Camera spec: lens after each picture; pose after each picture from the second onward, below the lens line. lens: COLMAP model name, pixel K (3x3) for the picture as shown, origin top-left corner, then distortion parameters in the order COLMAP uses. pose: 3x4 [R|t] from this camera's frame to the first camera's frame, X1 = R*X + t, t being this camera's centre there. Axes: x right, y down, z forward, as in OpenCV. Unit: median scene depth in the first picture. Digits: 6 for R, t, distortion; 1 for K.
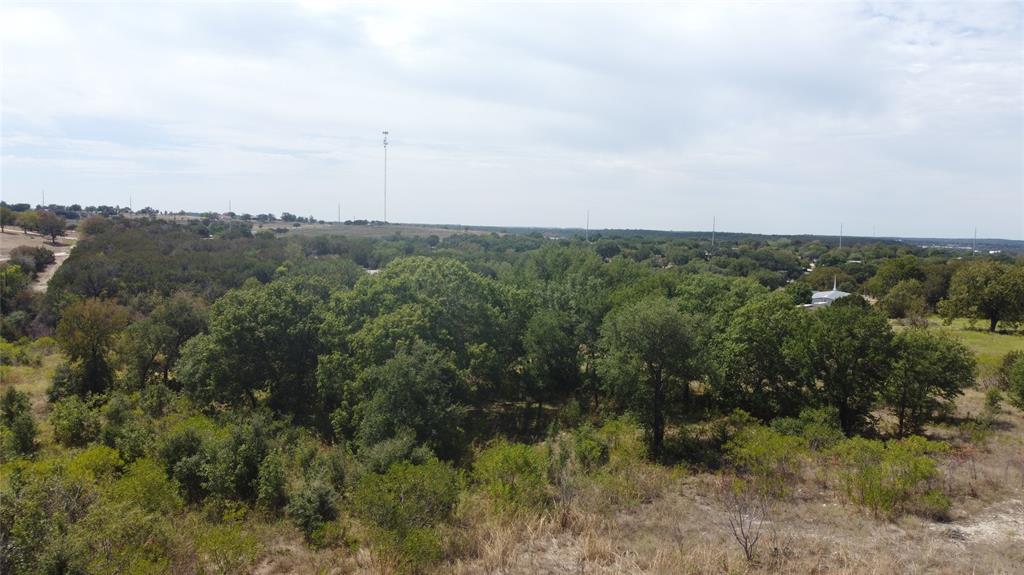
lens RADIAL K [[774.3, 0, 510.6], [0, 774.3, 290.6], [0, 0, 1]] dist [0.001137, -0.005624]
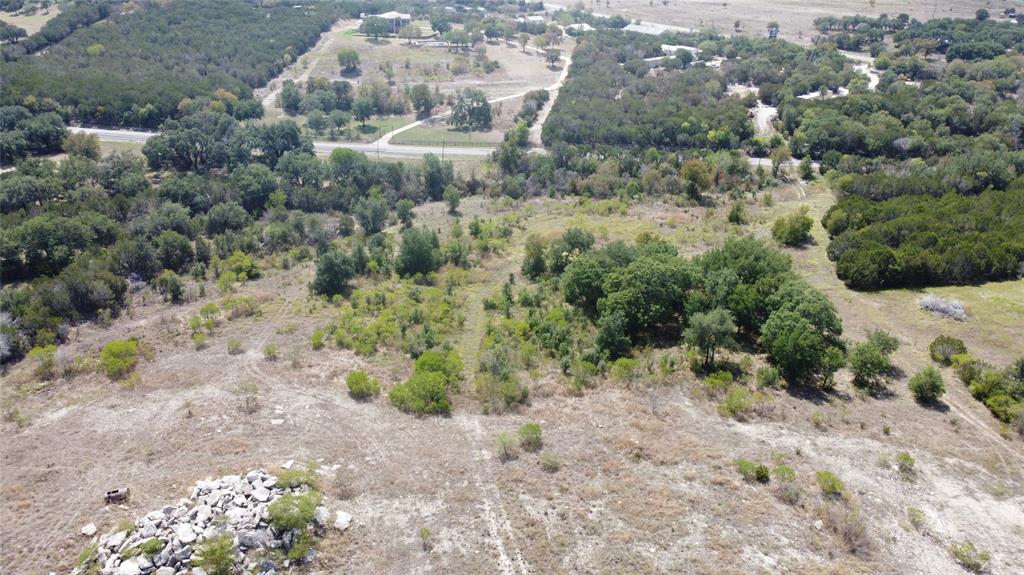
lens RADIAL K [[774.3, 0, 510.1], [0, 774.3, 288.6], [0, 0, 1]] dist [0.001137, -0.005624]
pose [[0.820066, 0.241371, -0.518876, 0.106347], [-0.044312, 0.930759, 0.362938, -0.108042], [0.570551, -0.274641, 0.773979, -0.151713]]
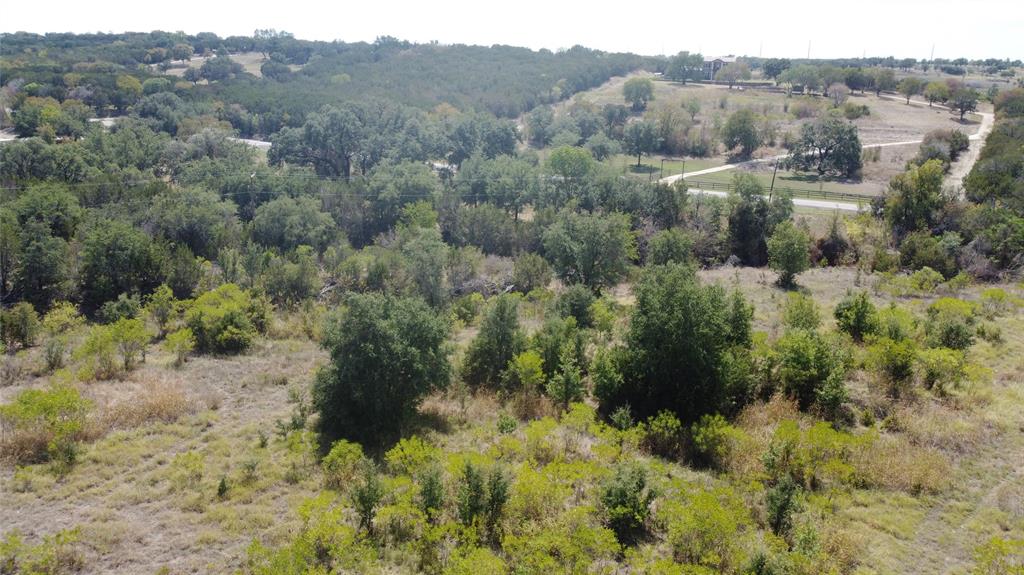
lens RADIAL K [[774.3, 0, 509.7], [0, 774.3, 288.9], [0, 0, 1]] dist [0.001137, -0.005624]
pose [[0.532649, 0.226320, -0.815515, -0.050320], [-0.071589, 0.972177, 0.223039, -0.018466], [0.843303, -0.060419, 0.534031, 0.035767]]
